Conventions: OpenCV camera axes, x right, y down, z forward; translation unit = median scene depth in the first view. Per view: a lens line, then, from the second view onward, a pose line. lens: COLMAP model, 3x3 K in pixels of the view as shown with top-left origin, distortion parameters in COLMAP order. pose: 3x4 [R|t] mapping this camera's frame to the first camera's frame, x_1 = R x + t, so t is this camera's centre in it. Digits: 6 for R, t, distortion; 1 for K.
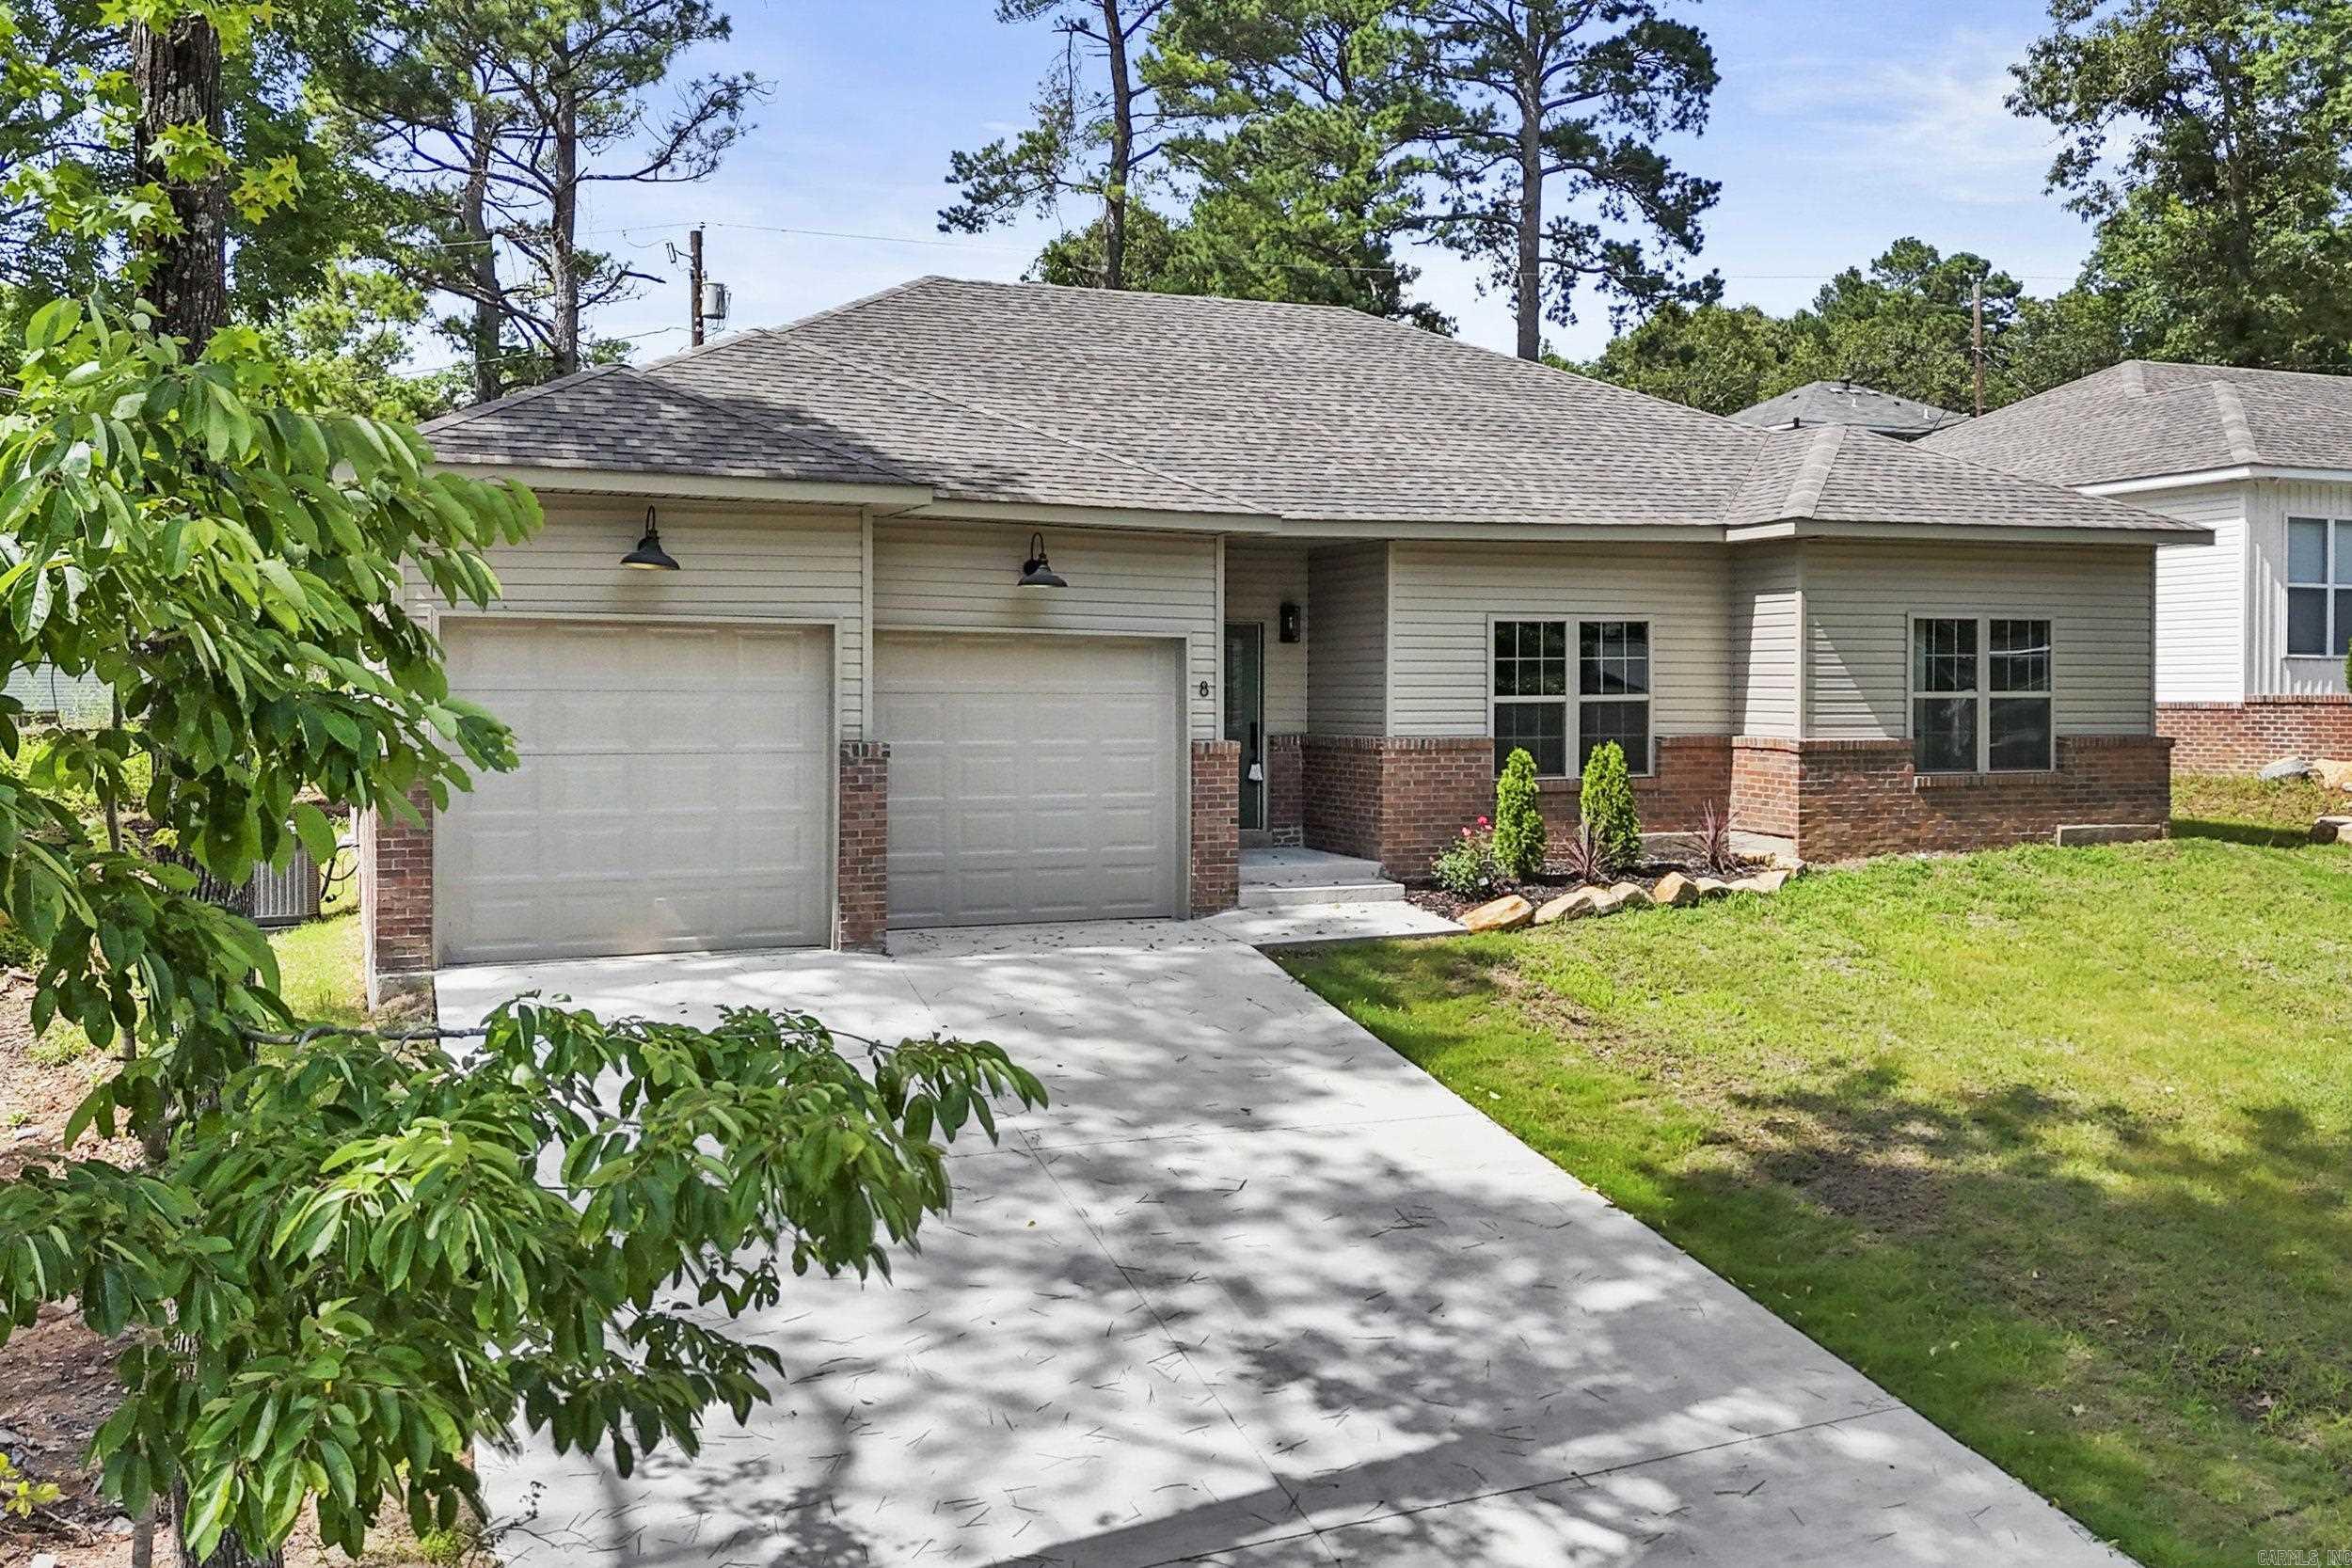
lens RADIAL K [[2093.8, 0, 1113.7], [0, 2093.8, 687.1], [0, 0, 1]] dist [0.135714, -0.202985]
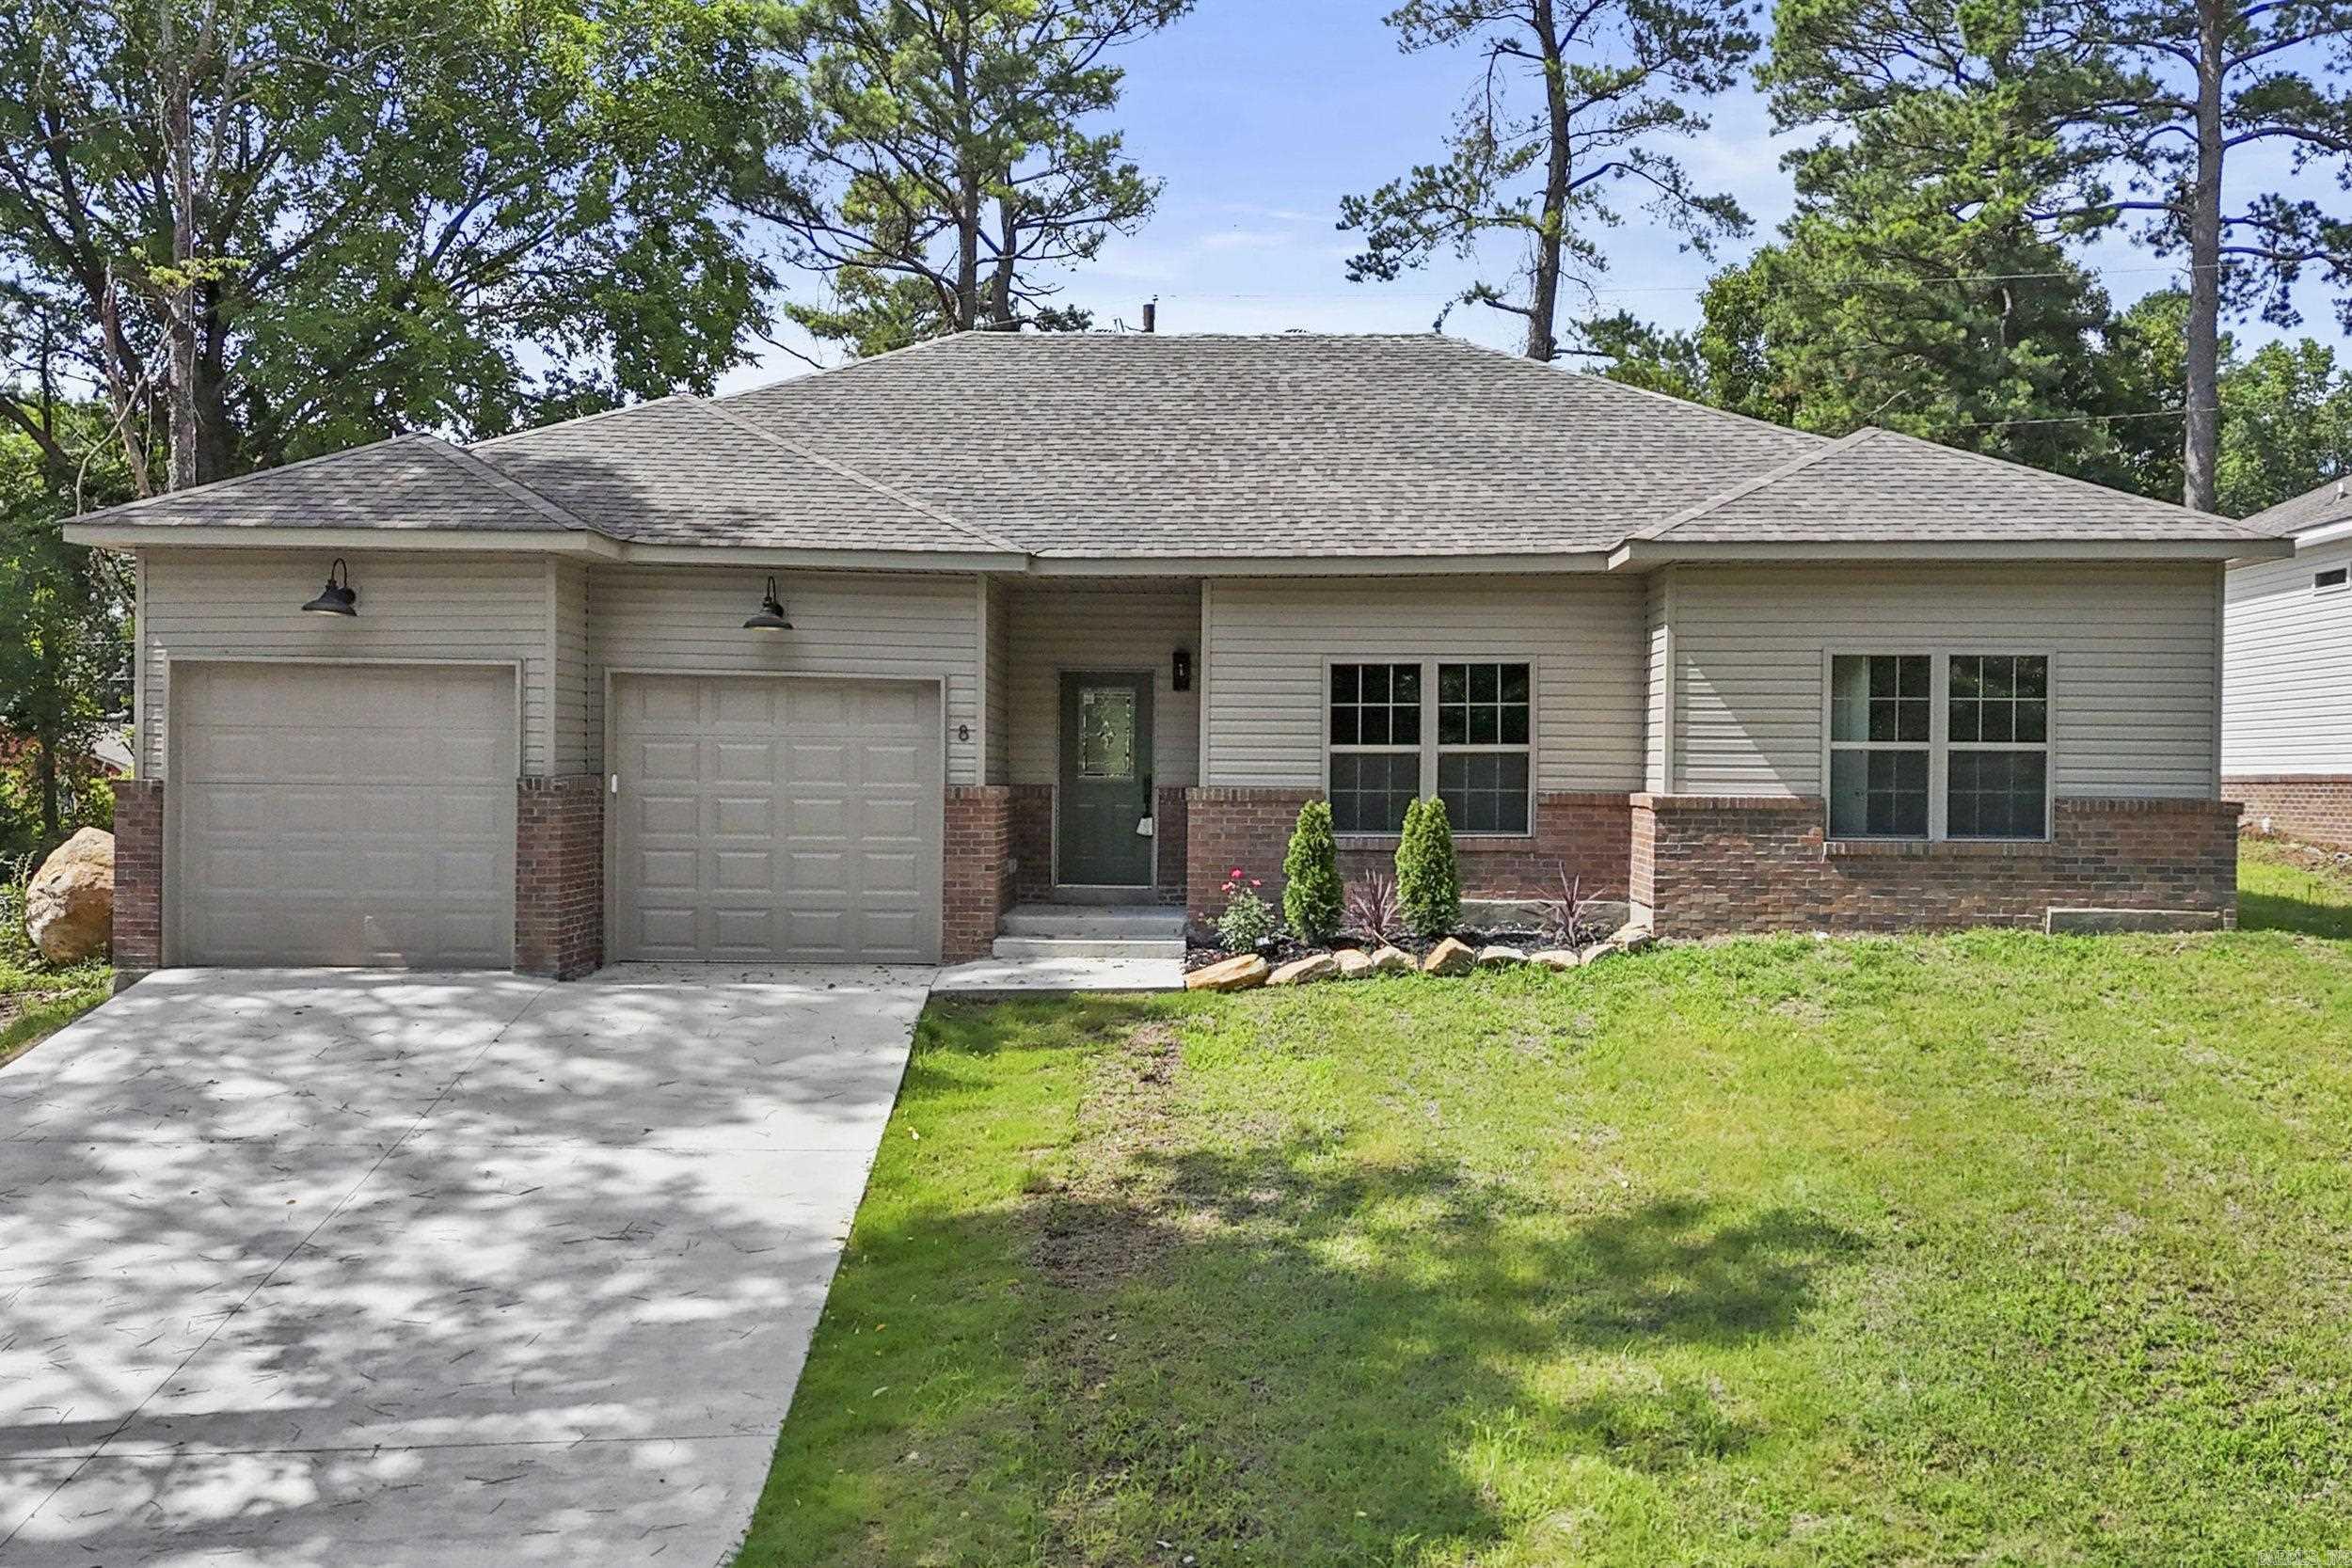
lens RADIAL K [[2220.2, 0, 1099.3], [0, 2220.2, 787.1], [0, 0, 1]] dist [0.085406, -0.080107]
pose [[0.912970, 0.010385, -0.407895, 0.483910], [-0.009651, 0.999946, 0.003858, 0.019949], [0.407913, 0.000415, 0.913021, 0.070071]]
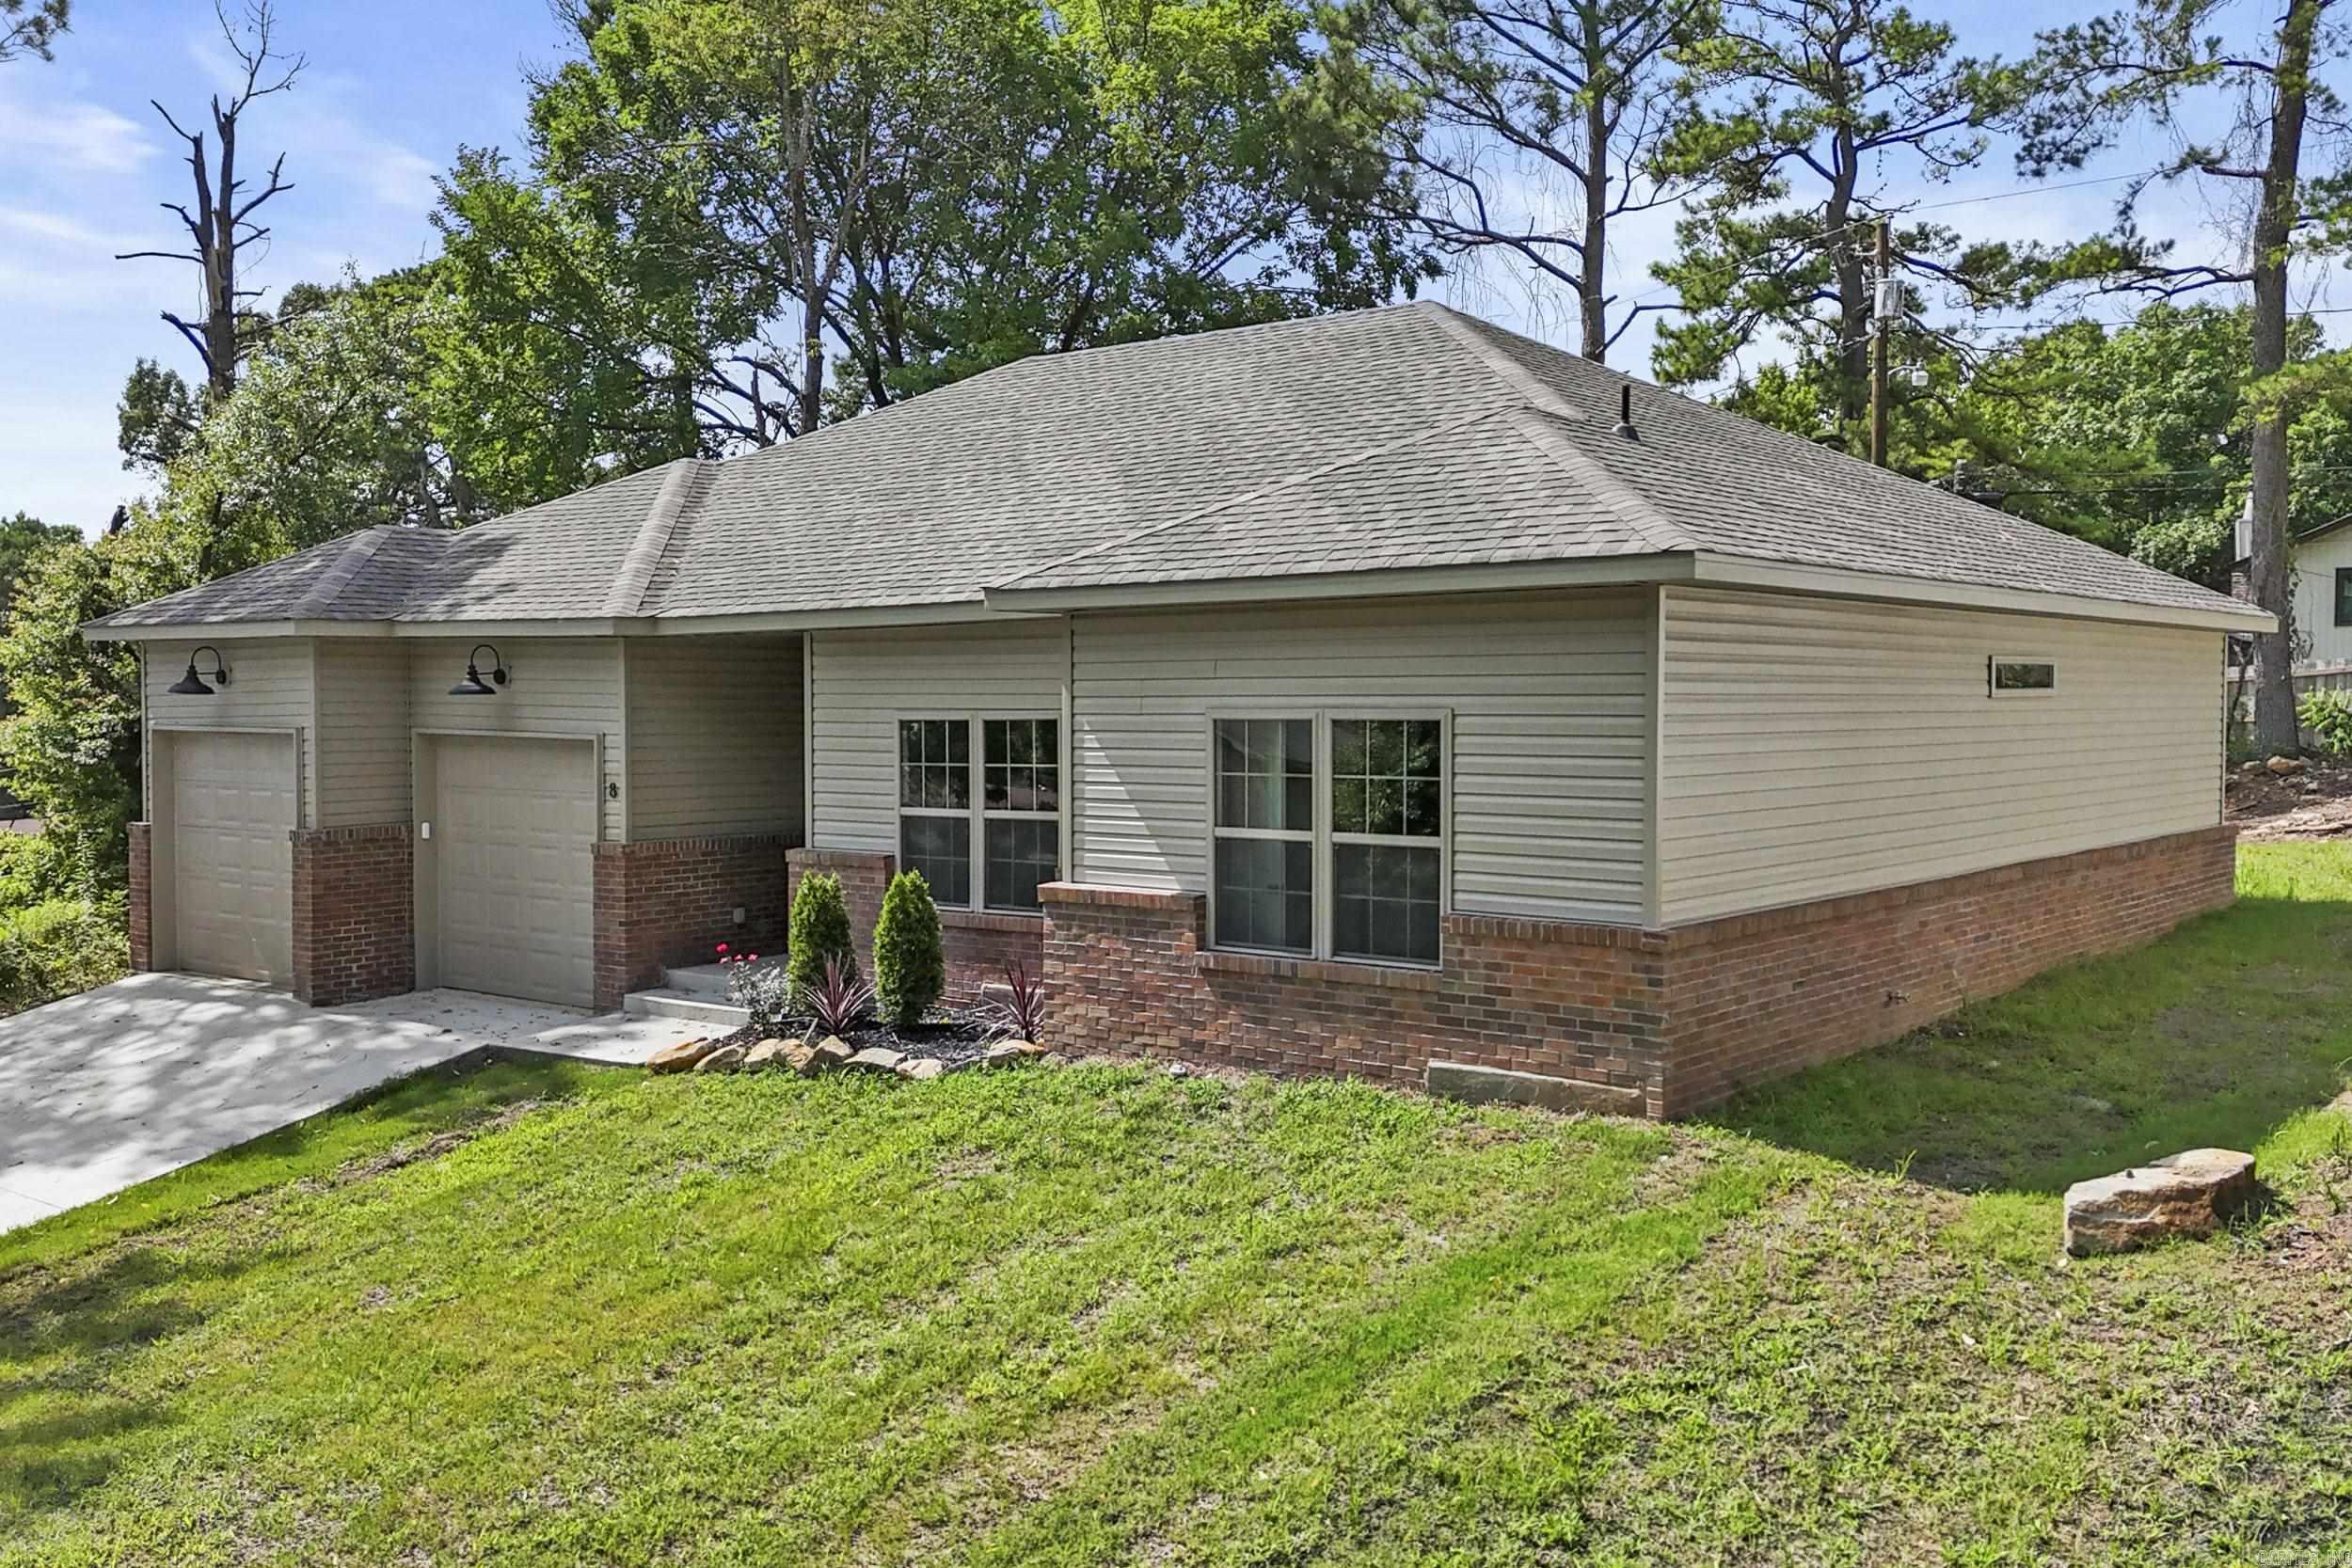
lens RADIAL K [[2093.8, 0, 1113.7], [0, 2093.8, 687.1], [0, 0, 1]] dist [0.135714, -0.202985]
pose [[0.475429, -0.005737, -0.879735, 0.972675], [0.002383, 0.999983, -0.005234, -0.039980], [0.879751, 0.000392, 0.475435, 0.665940]]
